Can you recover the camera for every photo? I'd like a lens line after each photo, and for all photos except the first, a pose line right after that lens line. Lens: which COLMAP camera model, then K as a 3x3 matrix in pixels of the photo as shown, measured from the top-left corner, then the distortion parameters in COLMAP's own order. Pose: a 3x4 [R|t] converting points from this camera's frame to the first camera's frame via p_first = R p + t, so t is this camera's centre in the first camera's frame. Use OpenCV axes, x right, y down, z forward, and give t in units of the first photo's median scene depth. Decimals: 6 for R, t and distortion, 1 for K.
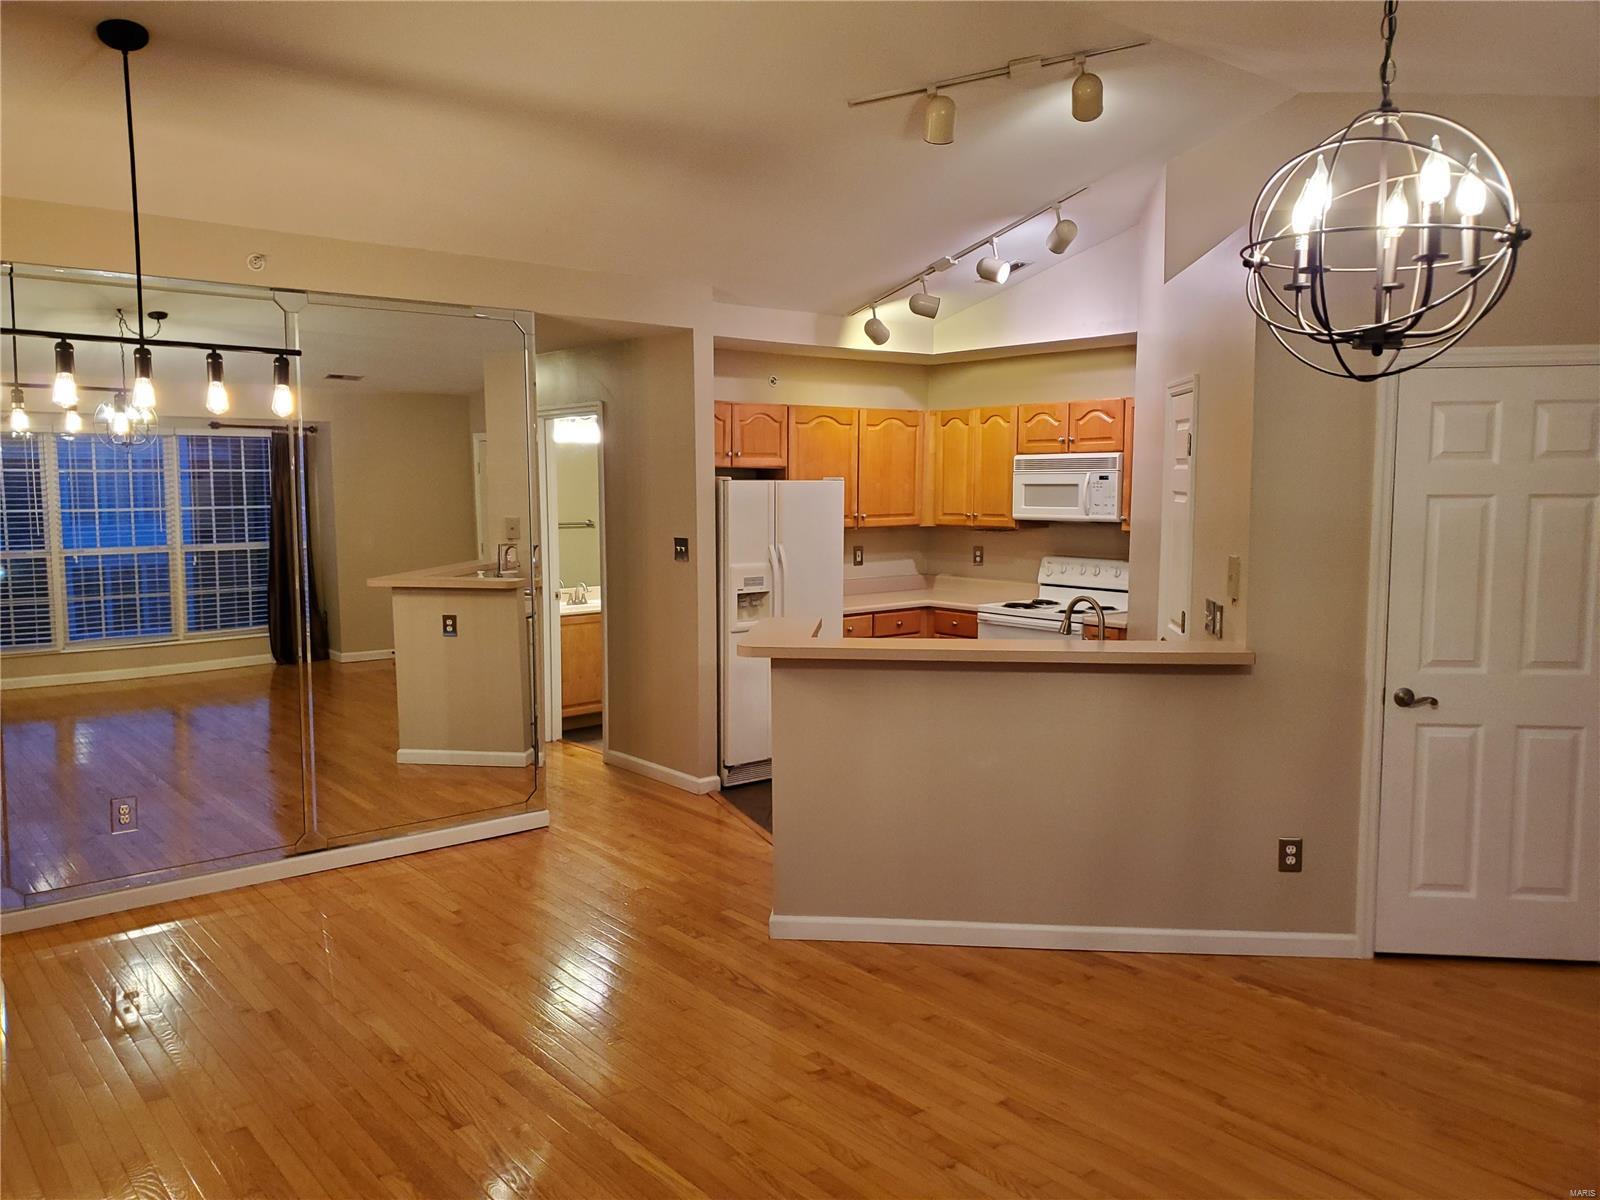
lens RADIAL K [[1238.3, 0, 800.0], [0, 1238.3, 600.0], [0, 0, 1]] dist [0.001069, -0.000549]
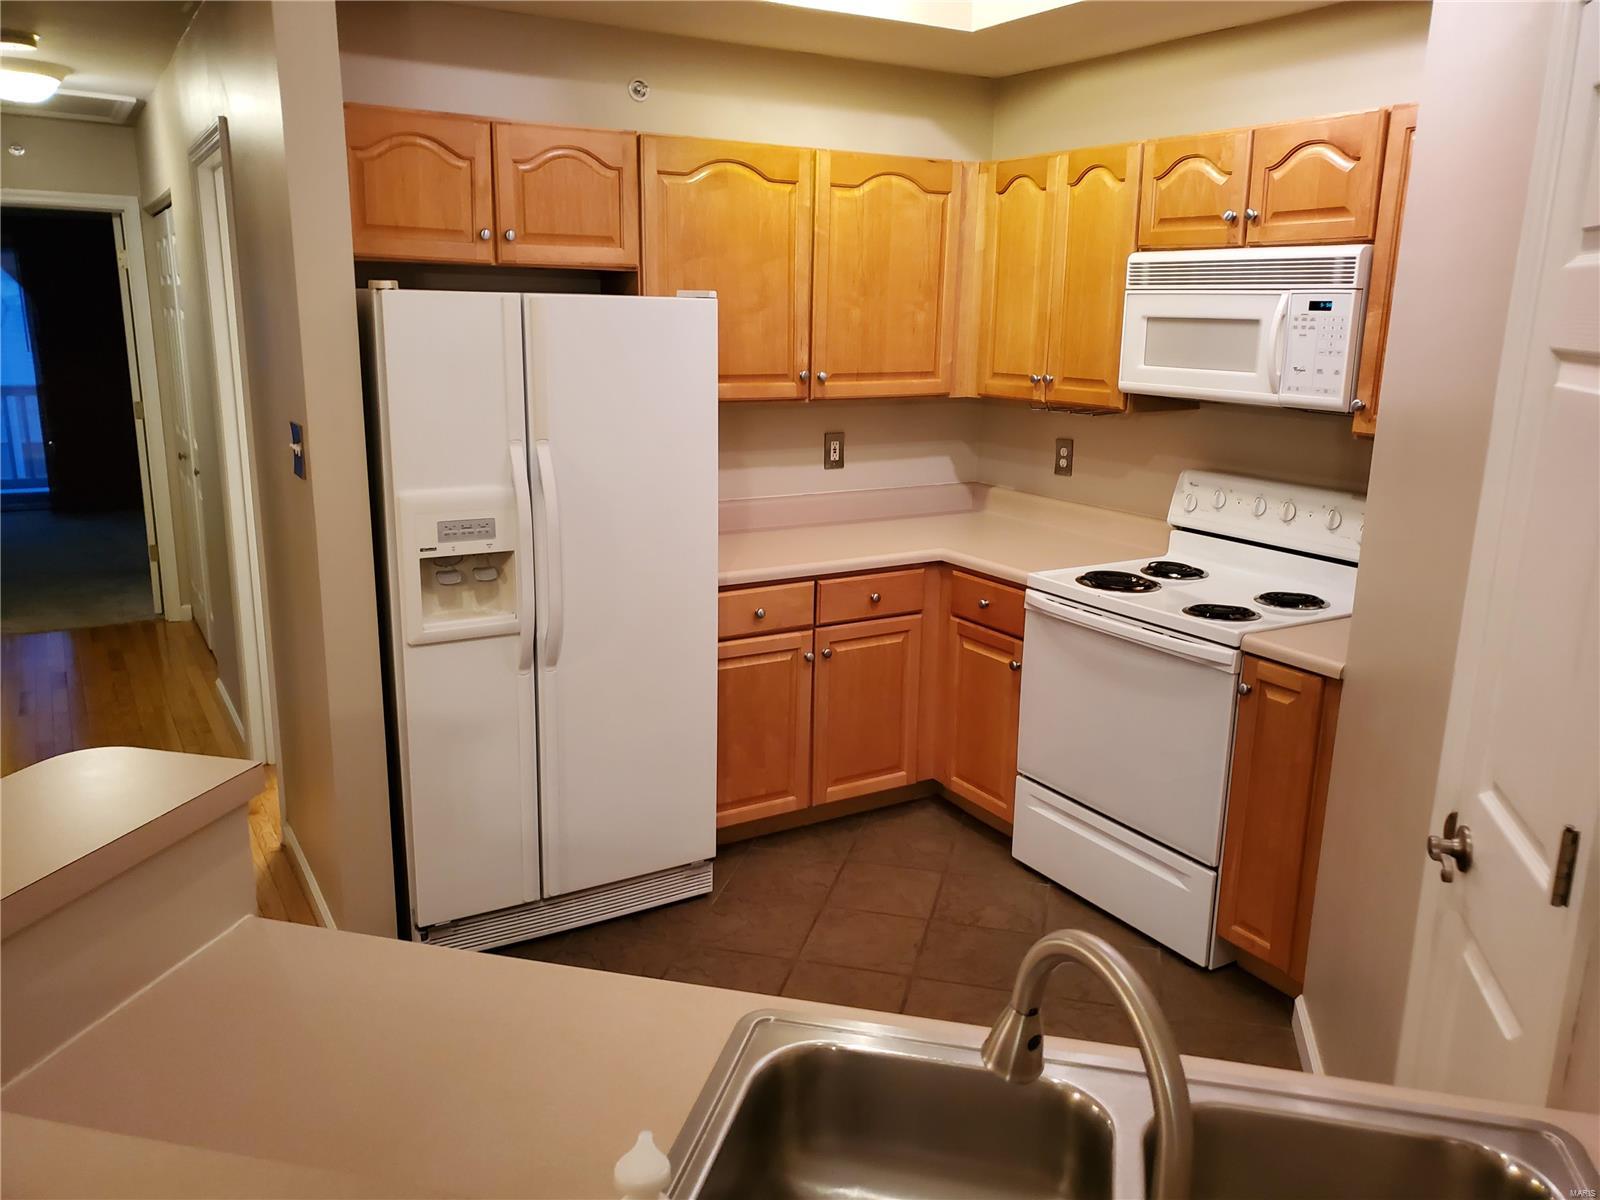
lens RADIAL K [[1248.5, 0, 868.8], [0, 1248.5, 601.5], [0, 0, 1]] dist [0.083310, -0.227501]
pose [[0.992955, 0.048518, -0.108107, 0.133867], [-0.033710, 0.990296, 0.134823, -0.047803], [0.113600, -0.130228, 0.984955, 0.508628]]
